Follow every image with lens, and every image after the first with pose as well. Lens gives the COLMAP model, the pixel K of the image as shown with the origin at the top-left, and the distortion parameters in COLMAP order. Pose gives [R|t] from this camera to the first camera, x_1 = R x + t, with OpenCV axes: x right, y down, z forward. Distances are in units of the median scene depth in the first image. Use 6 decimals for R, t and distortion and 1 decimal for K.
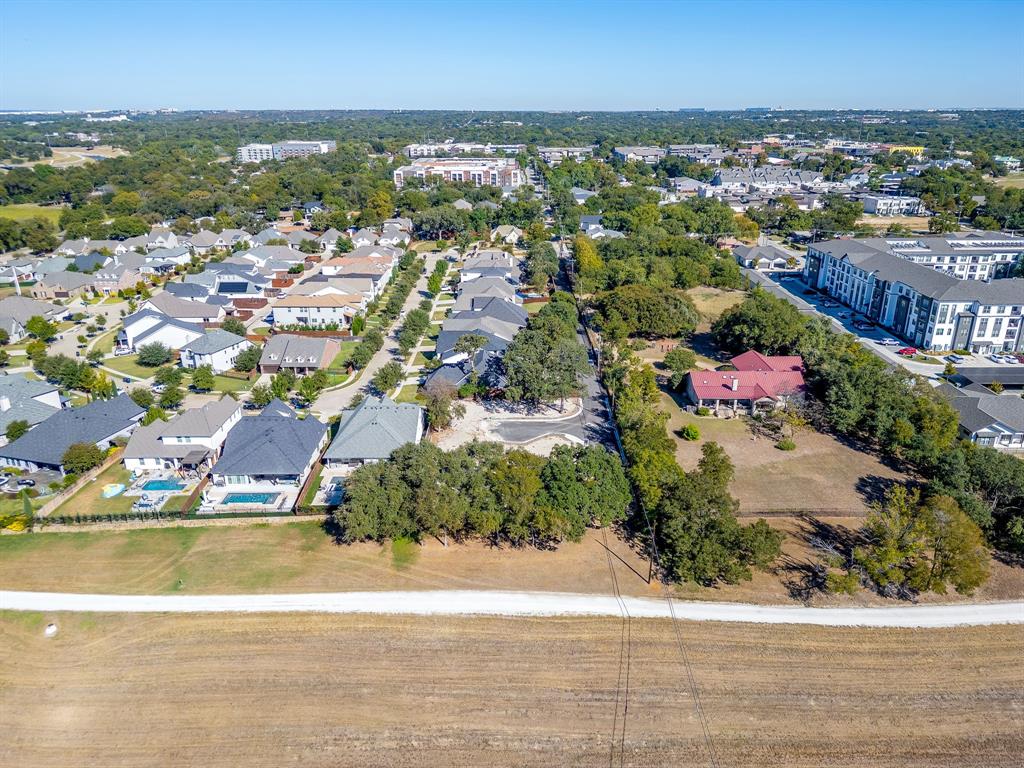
lens RADIAL K [[726.3, 0, 512.6], [0, 726.3, 390.1], [0, 0, 1]] dist [0.070143, -0.069943]
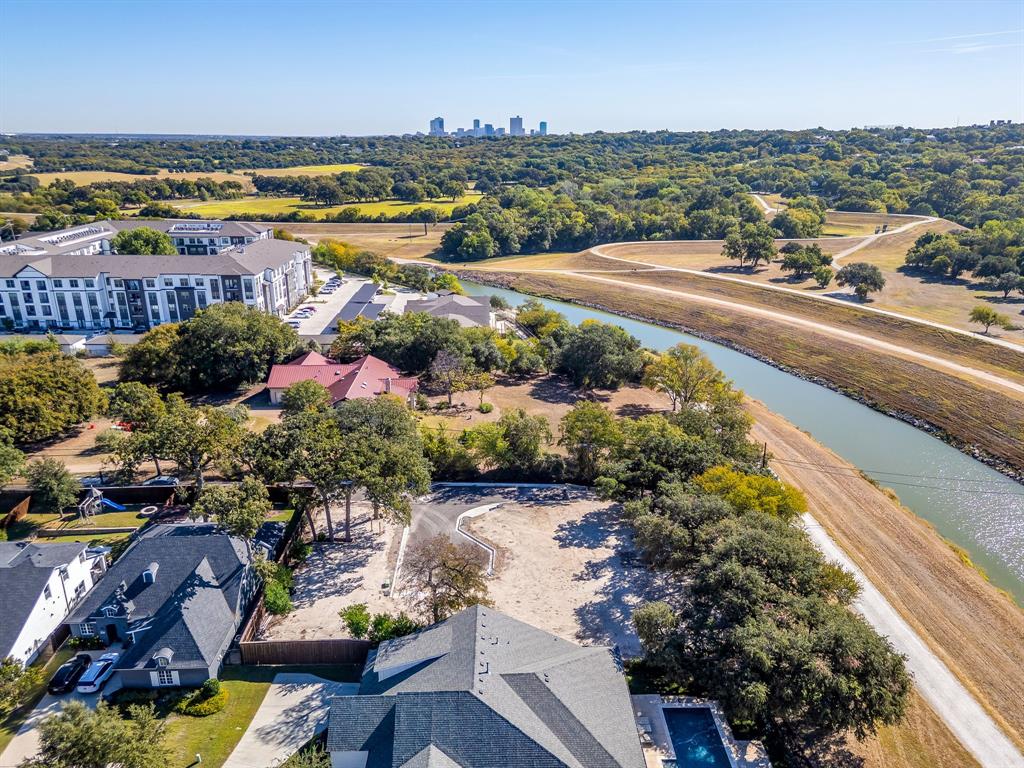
lens RADIAL K [[726.3, 0, 512.6], [0, 726.3, 390.1], [0, 0, 1]] dist [0.070143, -0.069943]
pose [[-0.038317, -0.326843, 0.944302, -0.390993], [0.353893, 0.879309, 0.318708, -0.174184], [-0.934501, 0.346393, 0.081975, 0.654315]]
